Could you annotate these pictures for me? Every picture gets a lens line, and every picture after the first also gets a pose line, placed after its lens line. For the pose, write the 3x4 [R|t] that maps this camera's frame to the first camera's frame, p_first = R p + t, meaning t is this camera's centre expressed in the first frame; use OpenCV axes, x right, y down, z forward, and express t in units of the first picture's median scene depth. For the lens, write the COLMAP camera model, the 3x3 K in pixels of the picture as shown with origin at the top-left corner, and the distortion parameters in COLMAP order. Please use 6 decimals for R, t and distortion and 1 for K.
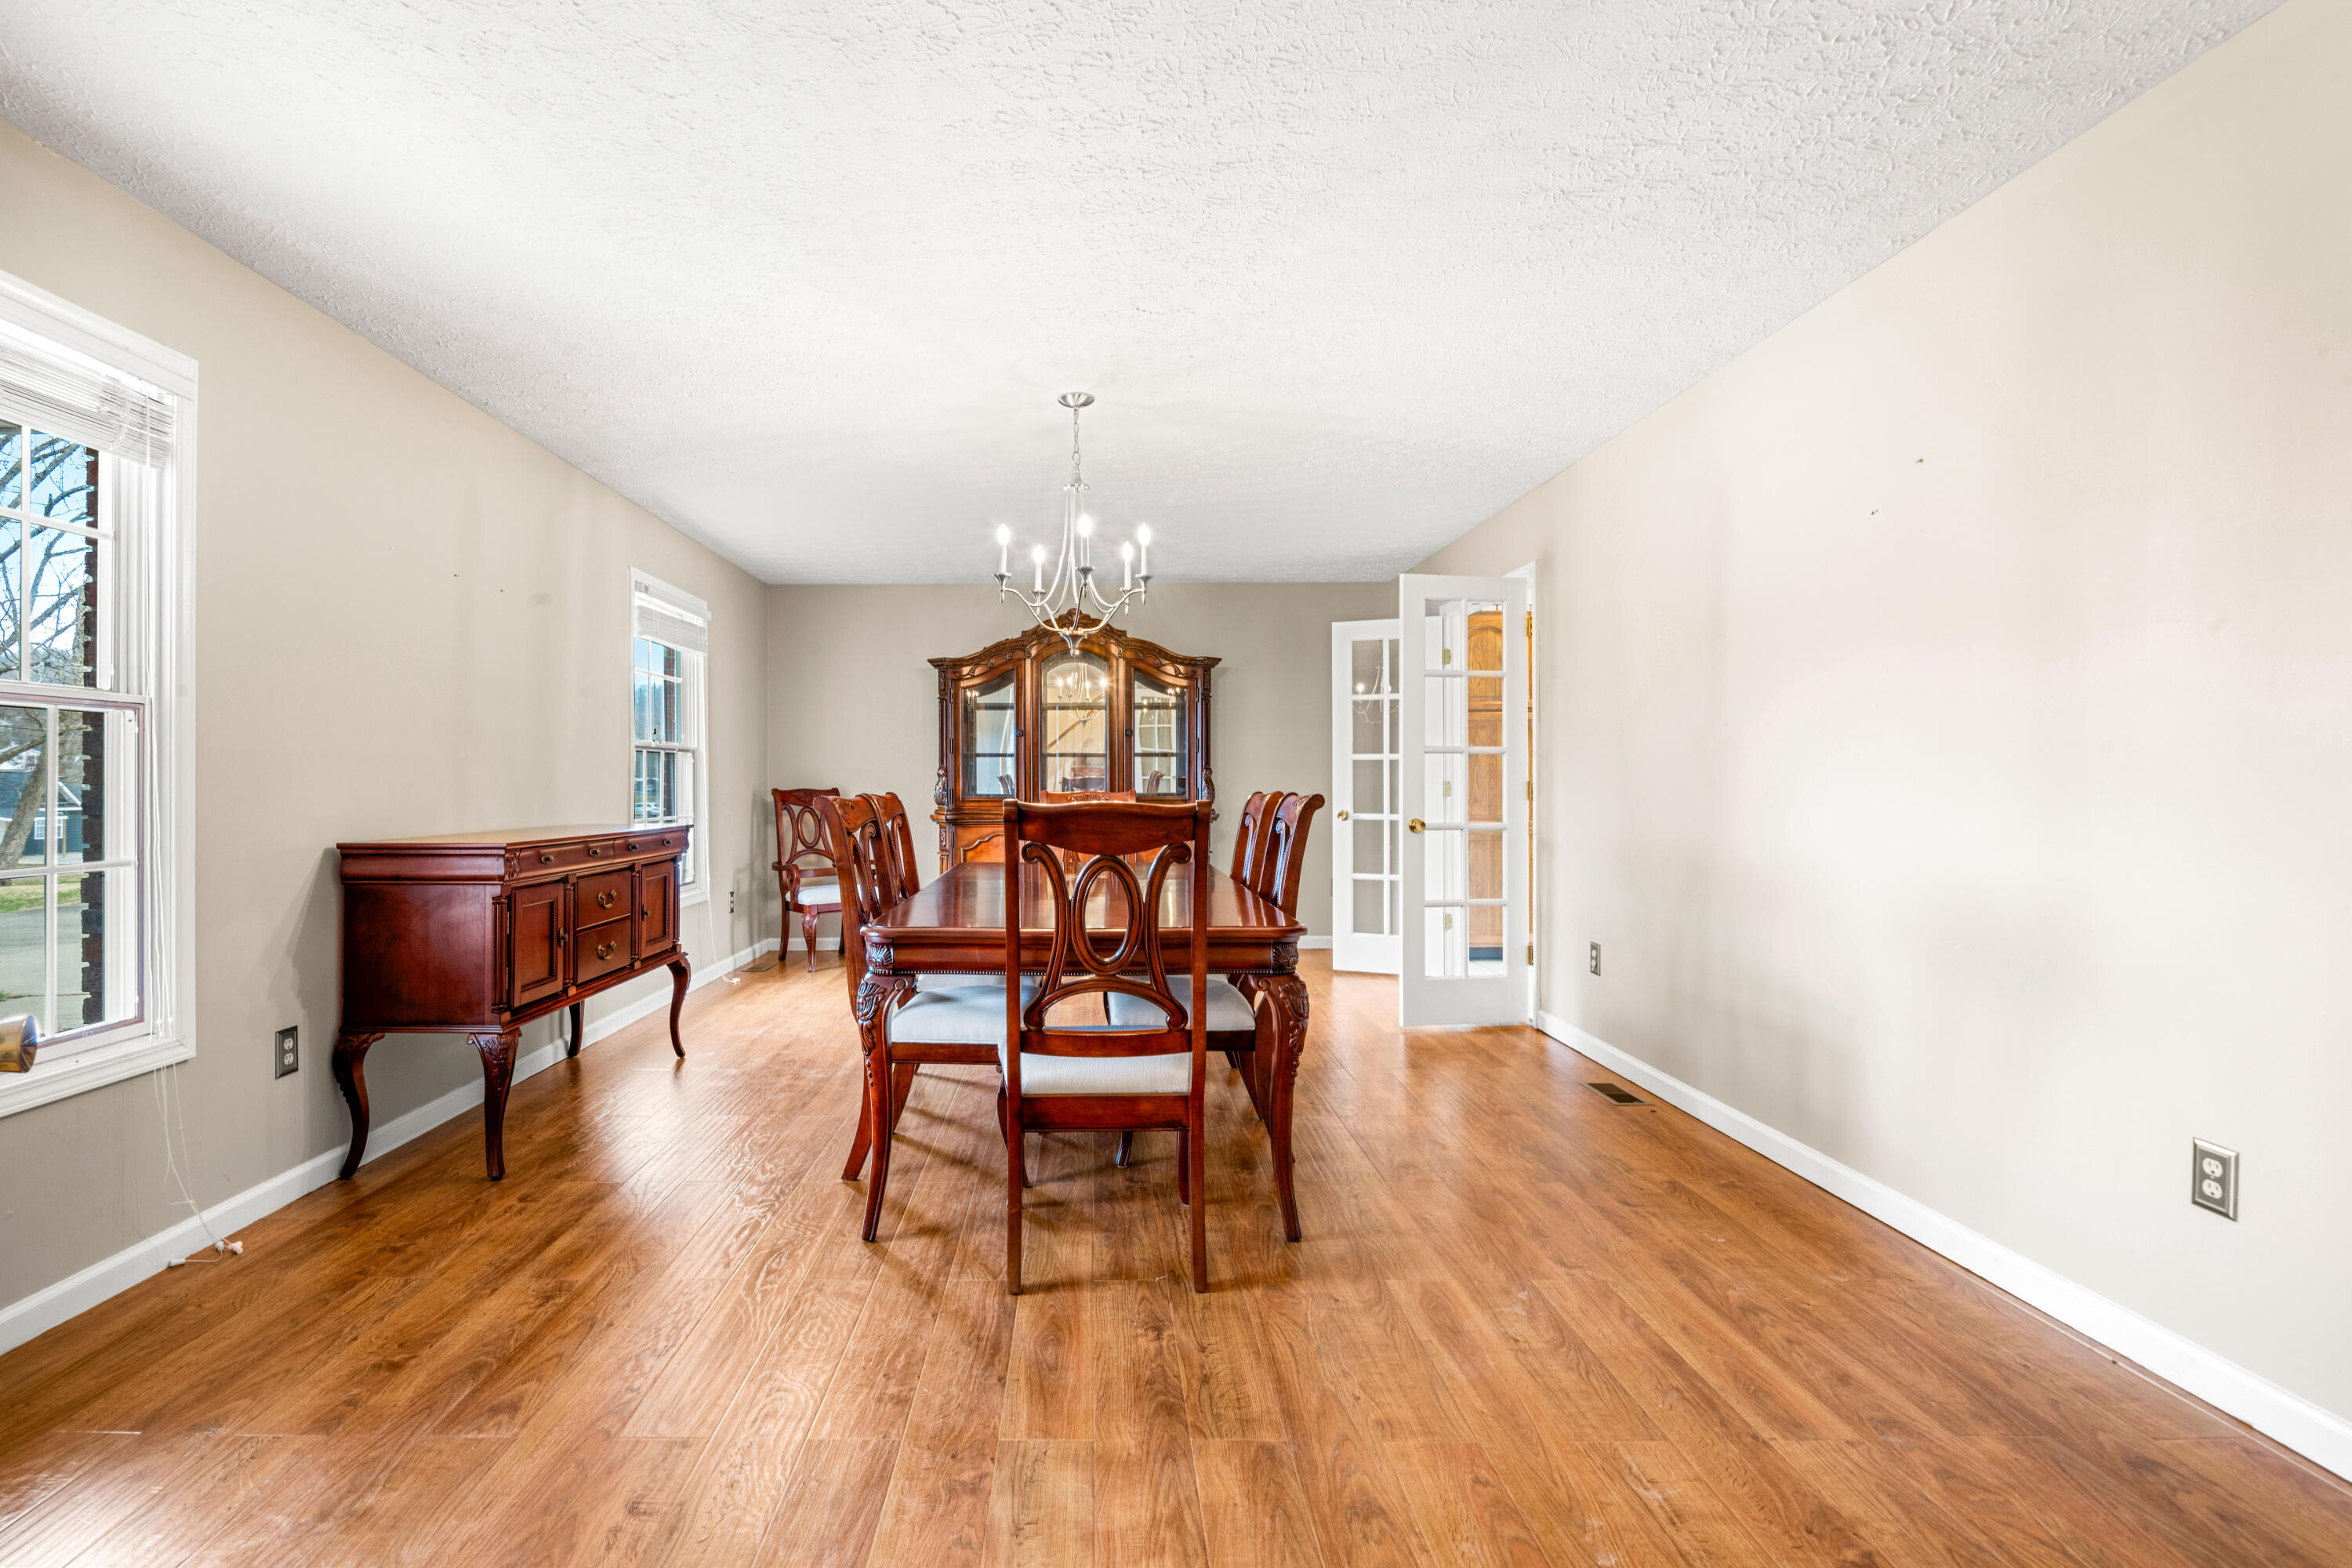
lens RADIAL K [[1116.7, 0, 1075.0], [0, 1116.7, 772.9], [0, 0, 1]] dist [0.011966, -0.011456]
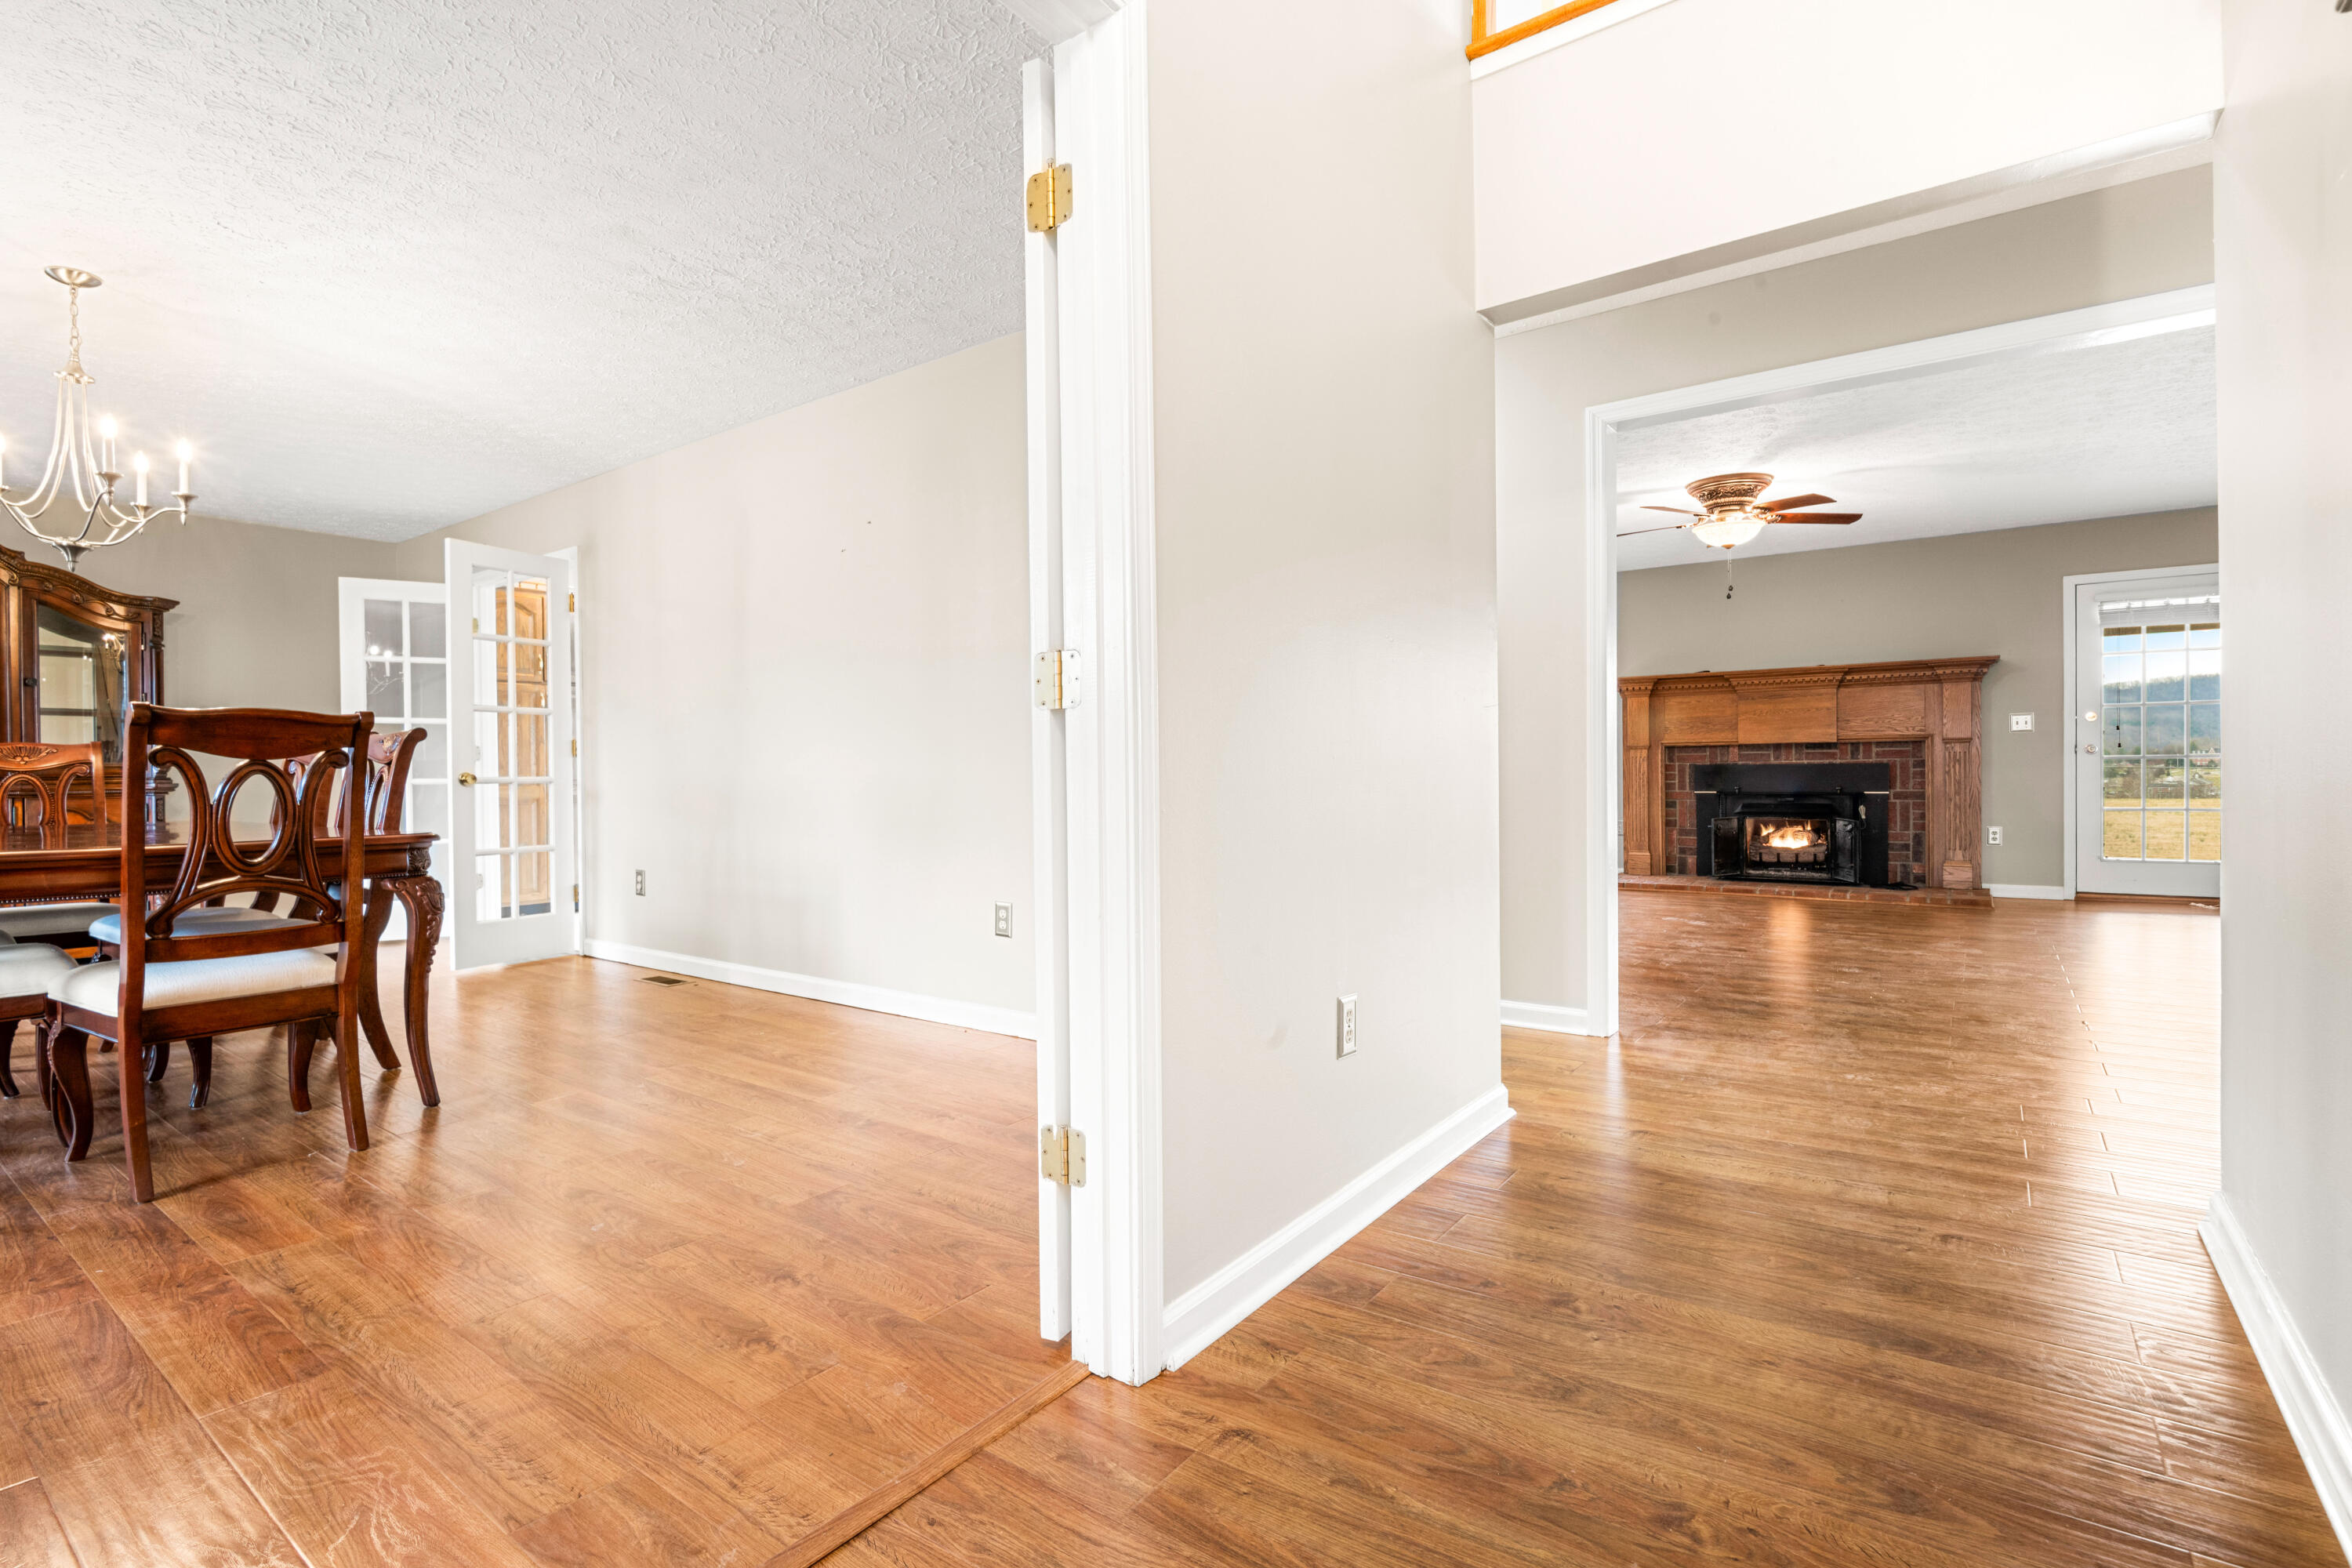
lens RADIAL K [[1086.5, 0, 1154.7], [0, 1086.5, 768.6], [0, 0, 1]] dist [-0.002038, -0.000750]
pose [[0.594952, -0.005232, 0.803744, -0.270859], [0.005476, 0.999982, 0.002456, 0.078377], [-0.803743, 0.002941, 0.594970, -0.269177]]
